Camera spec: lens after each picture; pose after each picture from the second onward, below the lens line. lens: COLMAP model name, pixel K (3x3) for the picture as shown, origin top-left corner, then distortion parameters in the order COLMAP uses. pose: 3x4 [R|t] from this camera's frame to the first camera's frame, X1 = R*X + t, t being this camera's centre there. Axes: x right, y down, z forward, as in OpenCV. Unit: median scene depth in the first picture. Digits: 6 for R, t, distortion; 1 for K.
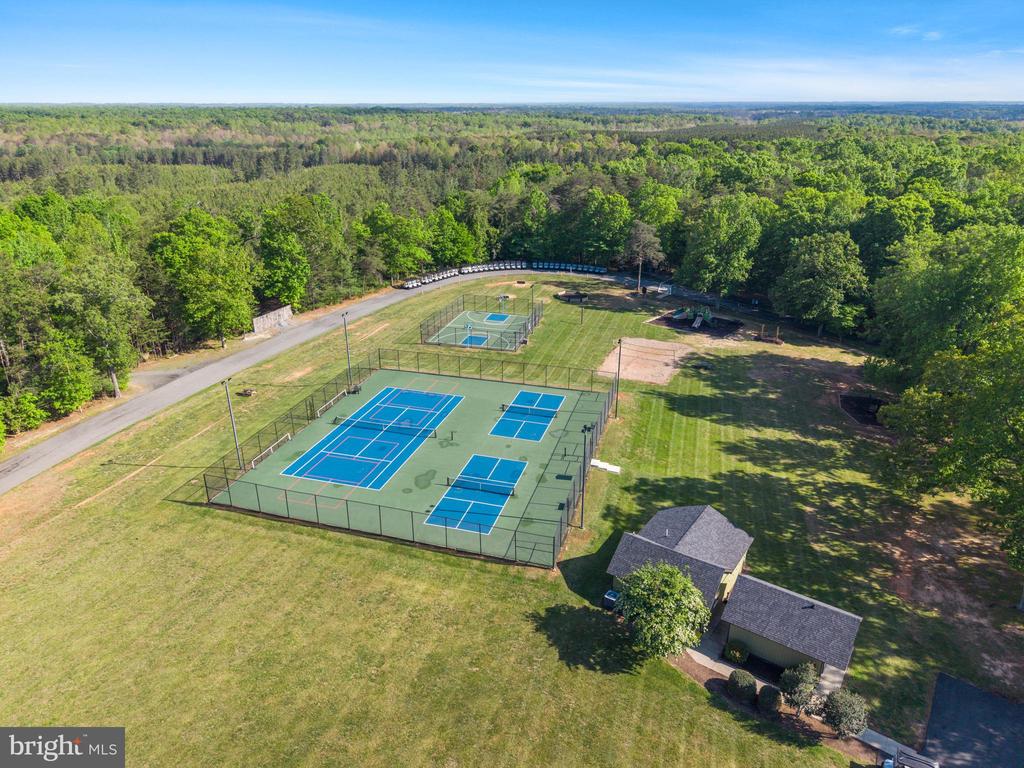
lens RADIAL K [[691.2, 0, 514.3], [0, 691.2, 389.6], [0, 0, 1]] dist [0.023198, -0.023717]
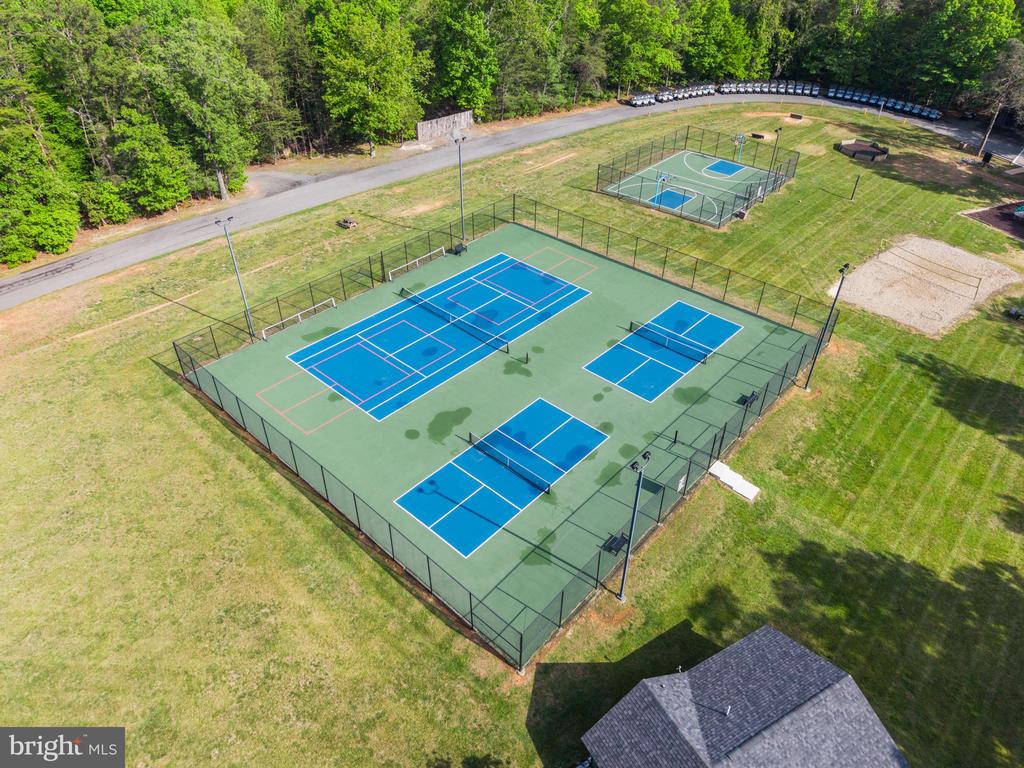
lens RADIAL K [[691.2, 0, 501.8], [0, 691.2, 381.1], [0, 0, 1]] dist [0.023198, -0.023717]
pose [[0.894010, 0.274429, -0.354167, 0.093132], [-0.176133, 0.942091, 0.285380, -0.069859], [0.411974, -0.192752, 0.890575, 0.264723]]
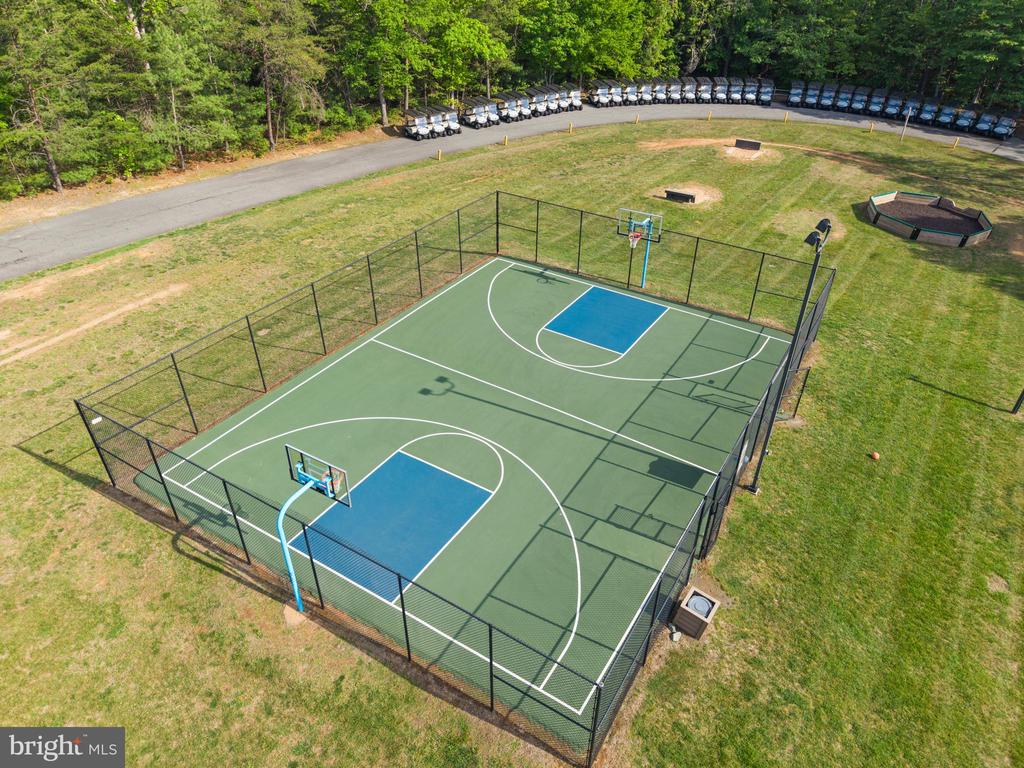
lens RADIAL K [[691.2, 0, 506.2], [0, 691.2, 377.4], [0, 0, 1]] dist [0.023198, -0.023717]
pose [[0.949618, 0.178547, -0.257579, 0.007416], [-0.119385, 0.965971, 0.229448, -0.152424], [0.289781, -0.187137, 0.938620, 0.873040]]
